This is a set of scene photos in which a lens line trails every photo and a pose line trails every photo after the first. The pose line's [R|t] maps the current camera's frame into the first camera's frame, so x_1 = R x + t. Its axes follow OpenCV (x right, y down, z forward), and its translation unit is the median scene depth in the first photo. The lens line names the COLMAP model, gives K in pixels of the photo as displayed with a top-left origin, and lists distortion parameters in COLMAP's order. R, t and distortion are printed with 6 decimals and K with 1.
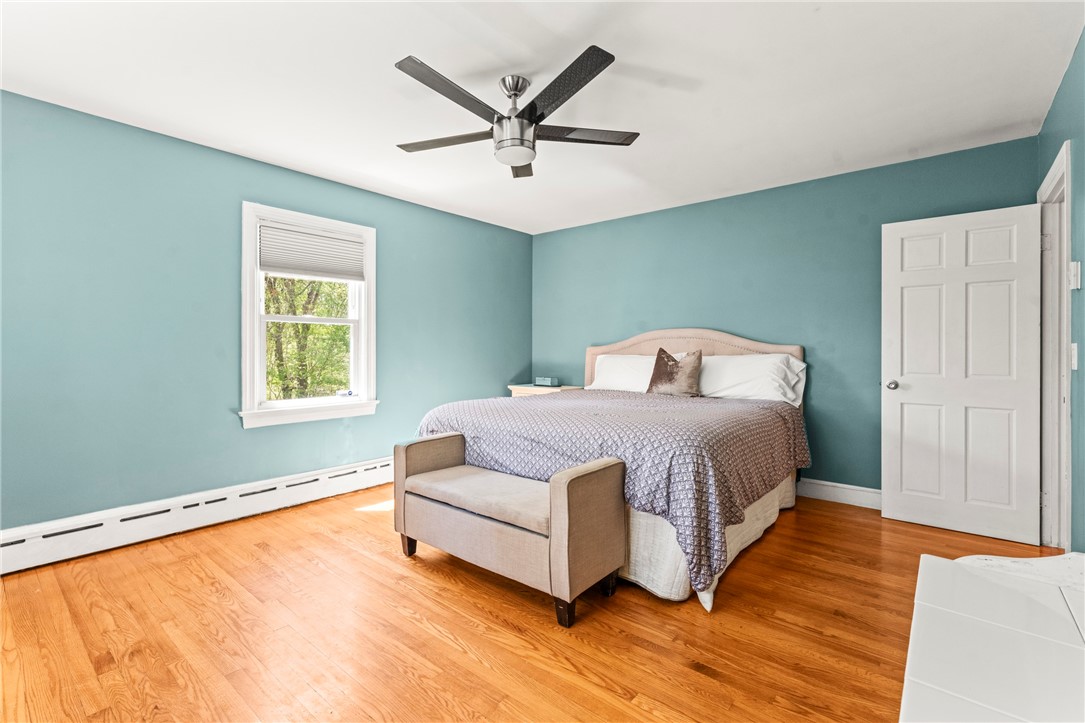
lens RADIAL K [[481.8, 0, 544.6], [0, 481.8, 351.0], [0, 0, 1]] dist [-0.000947, -0.000069]
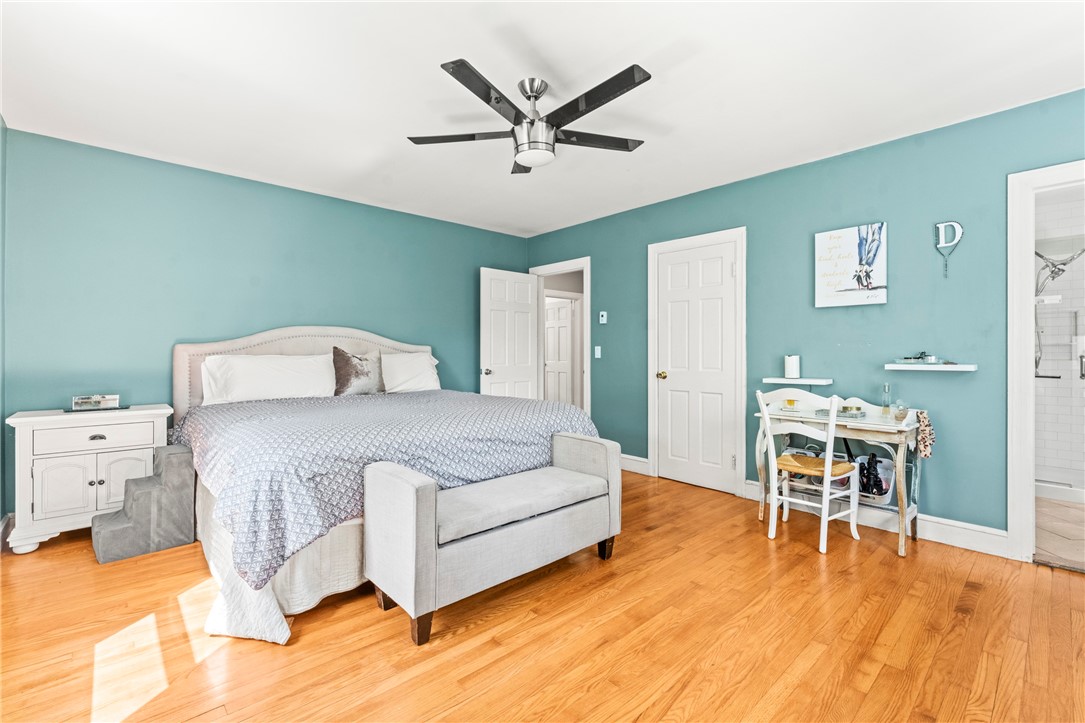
lens RADIAL K [[478.7, 0, 544.3], [0, 478.7, 354.5], [0, 0, 1]] dist [0.000332, 0.000012]
pose [[0.136150, -0.004705, 0.990677, -1.044171], [0.002622, 0.999987, 0.004389, 0.009969], [-0.990685, 0.002000, 0.136161, 0.820415]]
